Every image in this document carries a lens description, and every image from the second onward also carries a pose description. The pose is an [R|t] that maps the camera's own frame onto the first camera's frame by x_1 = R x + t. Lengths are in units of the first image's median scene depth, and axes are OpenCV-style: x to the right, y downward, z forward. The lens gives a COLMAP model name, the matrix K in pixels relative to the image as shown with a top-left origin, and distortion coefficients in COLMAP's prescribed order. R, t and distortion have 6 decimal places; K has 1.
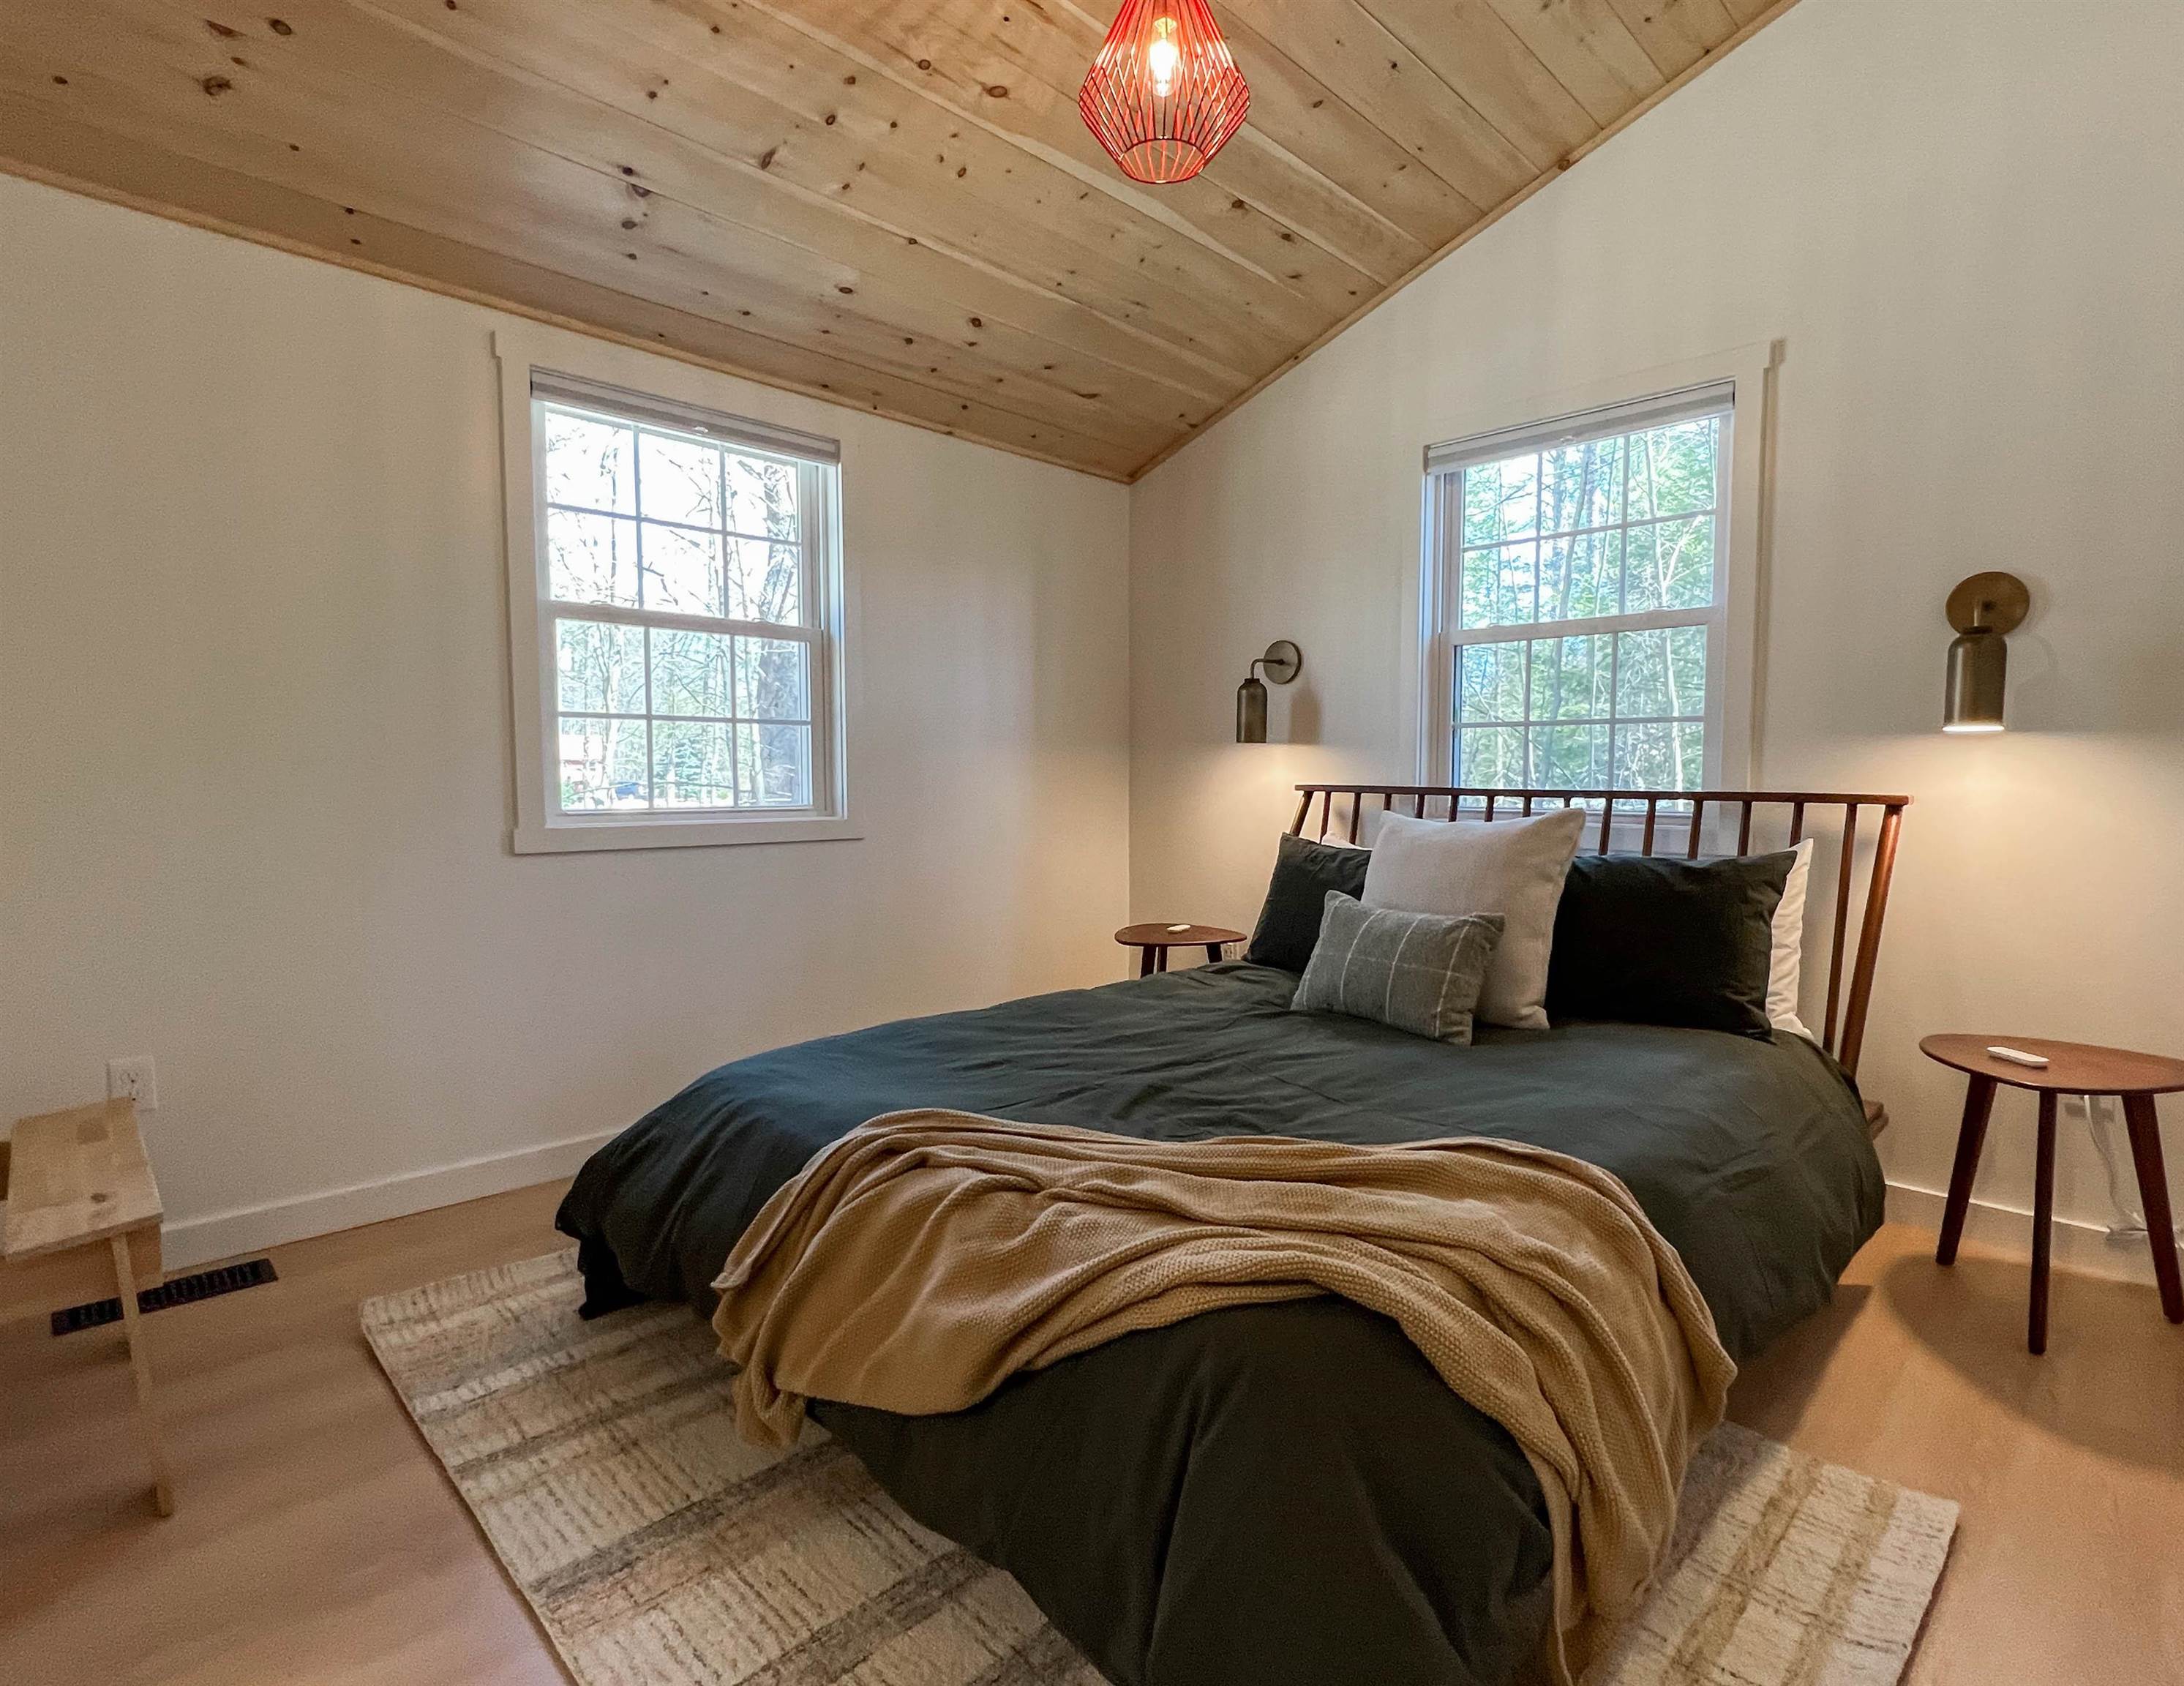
lens RADIAL K [[1115.5, 0, 1103.7], [0, 1115.5, 844.7], [0, 0, 1]] dist [-0.005495, -0.000876]
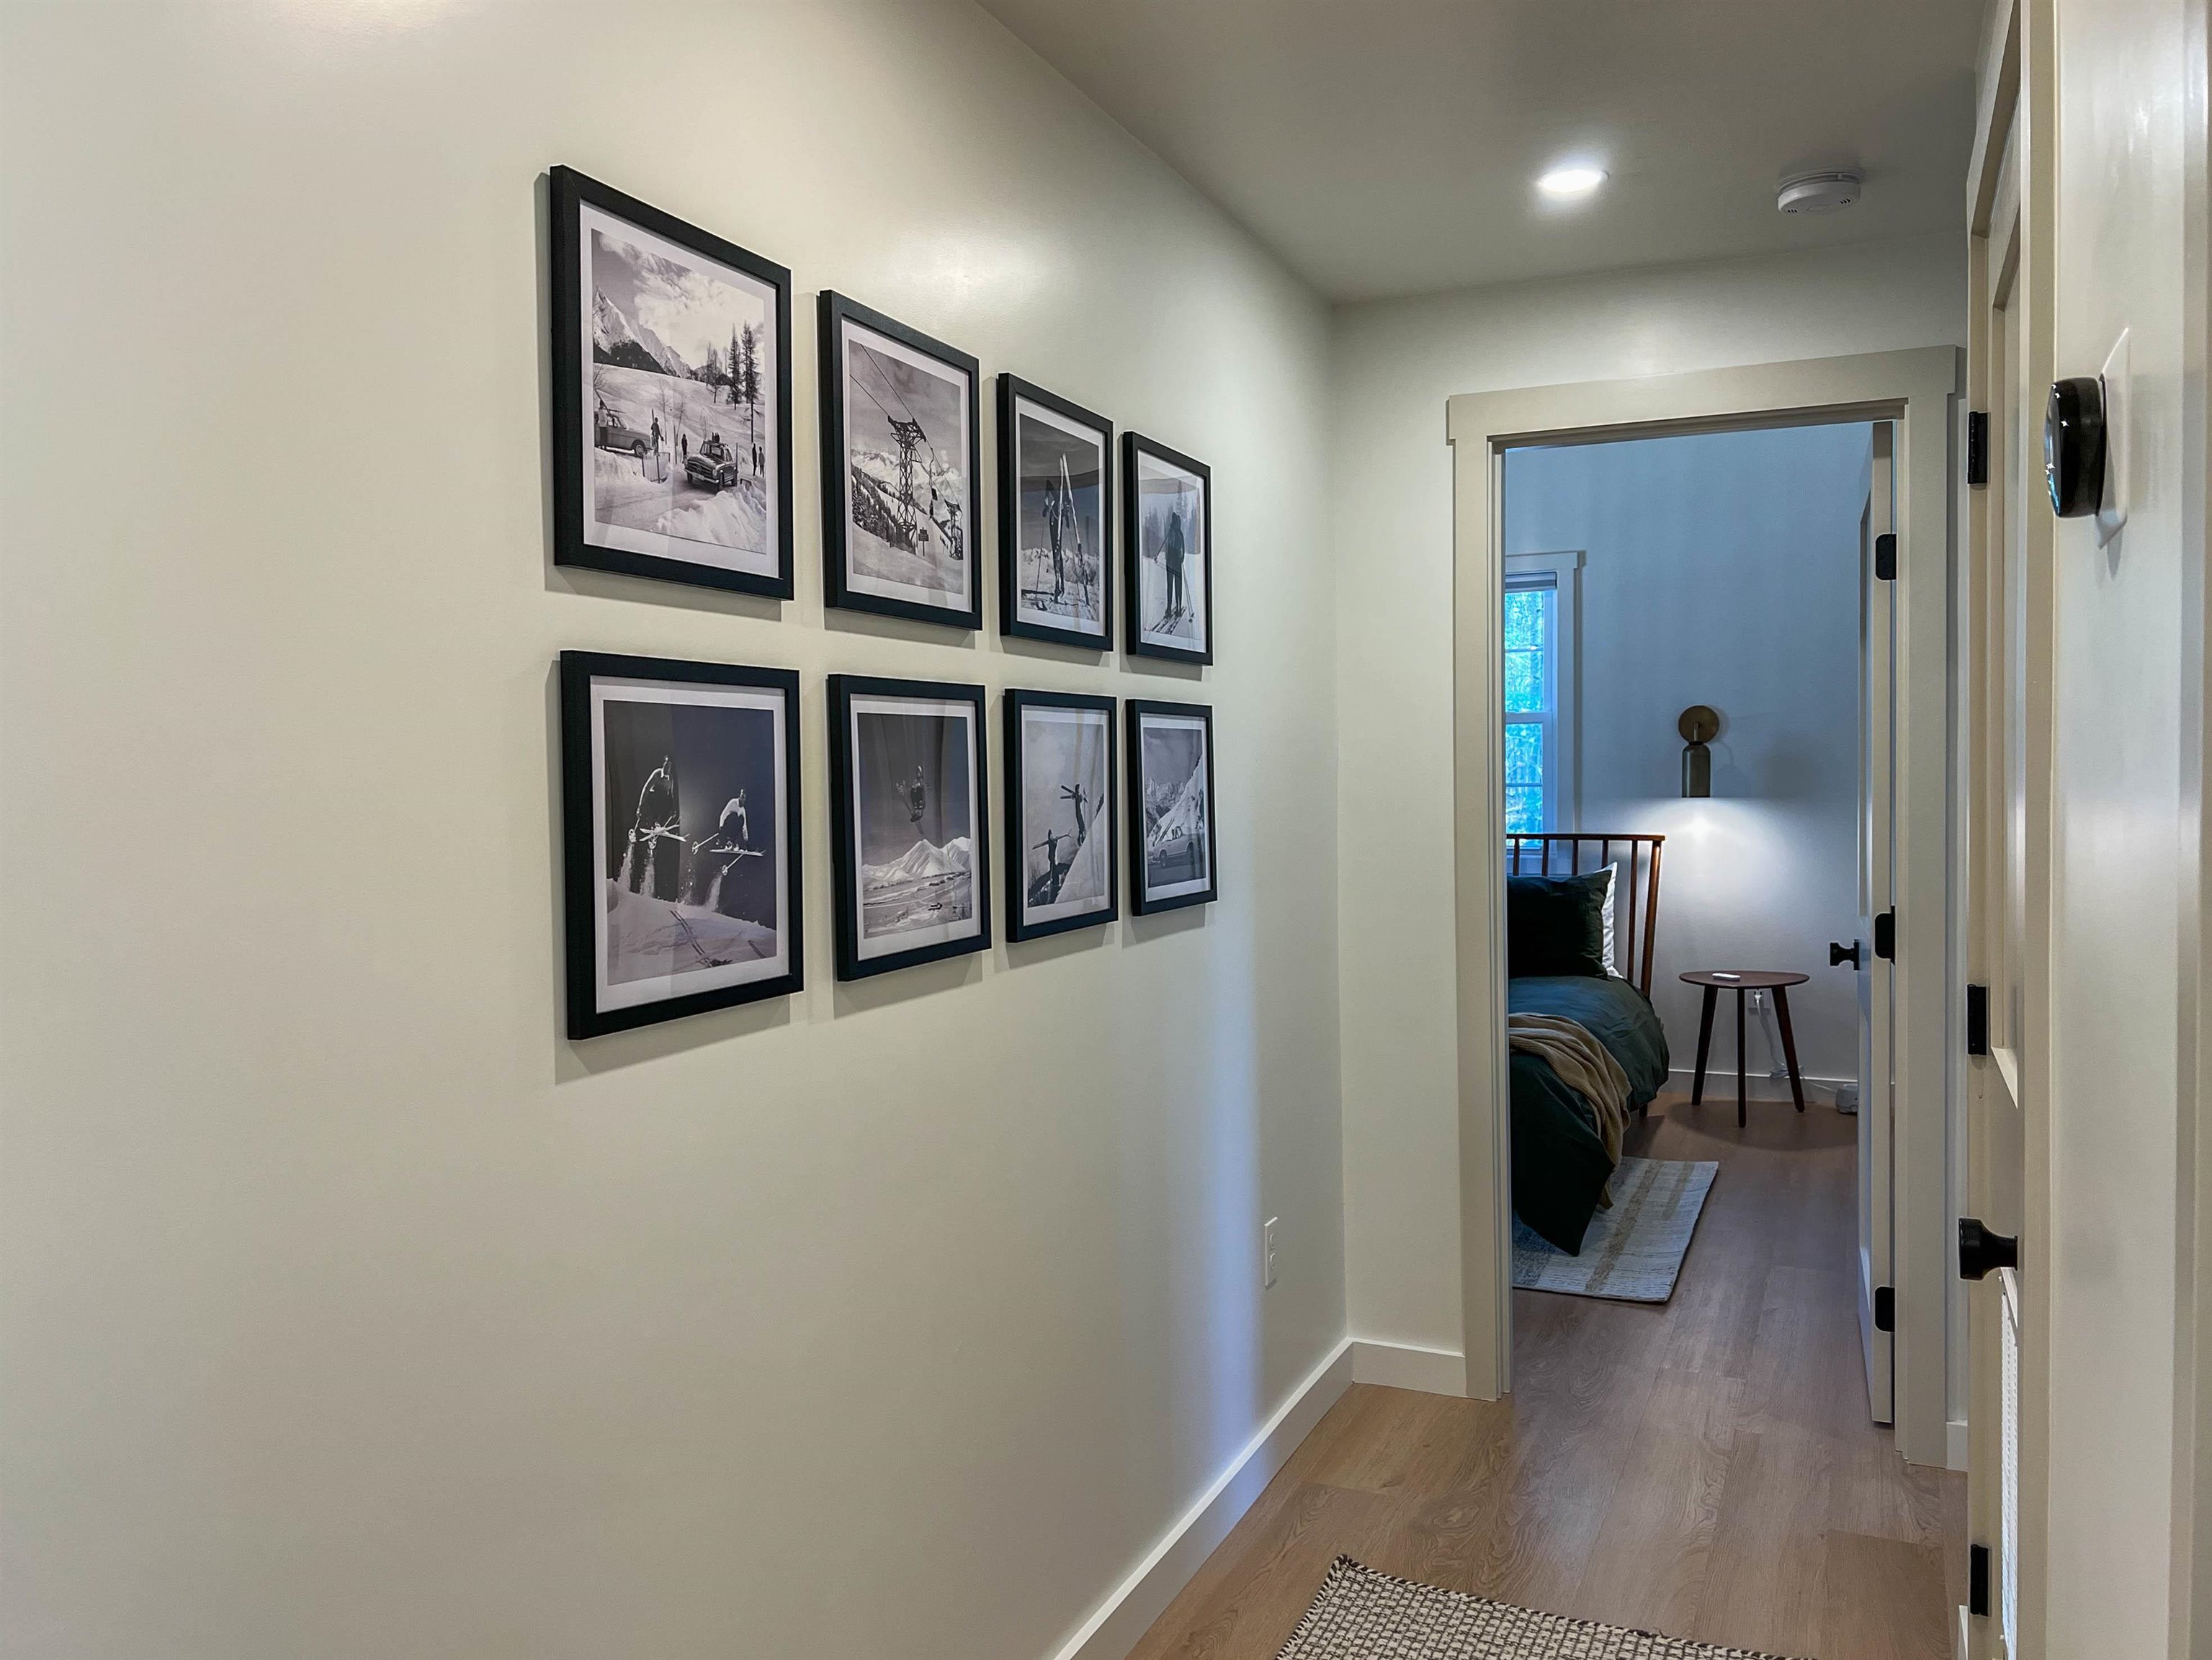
lens RADIAL K [[1714.8, 0, 1099.4], [0, 1714.8, 826.7], [0, 0, 1]] dist [0.027370, -0.034803]
pose [[0.936216, -0.022789, 0.350684, -1.028405], [0.035053, 0.998974, -0.028661, -0.012266], [-0.349671, 0.039126, 0.936055, -1.183118]]
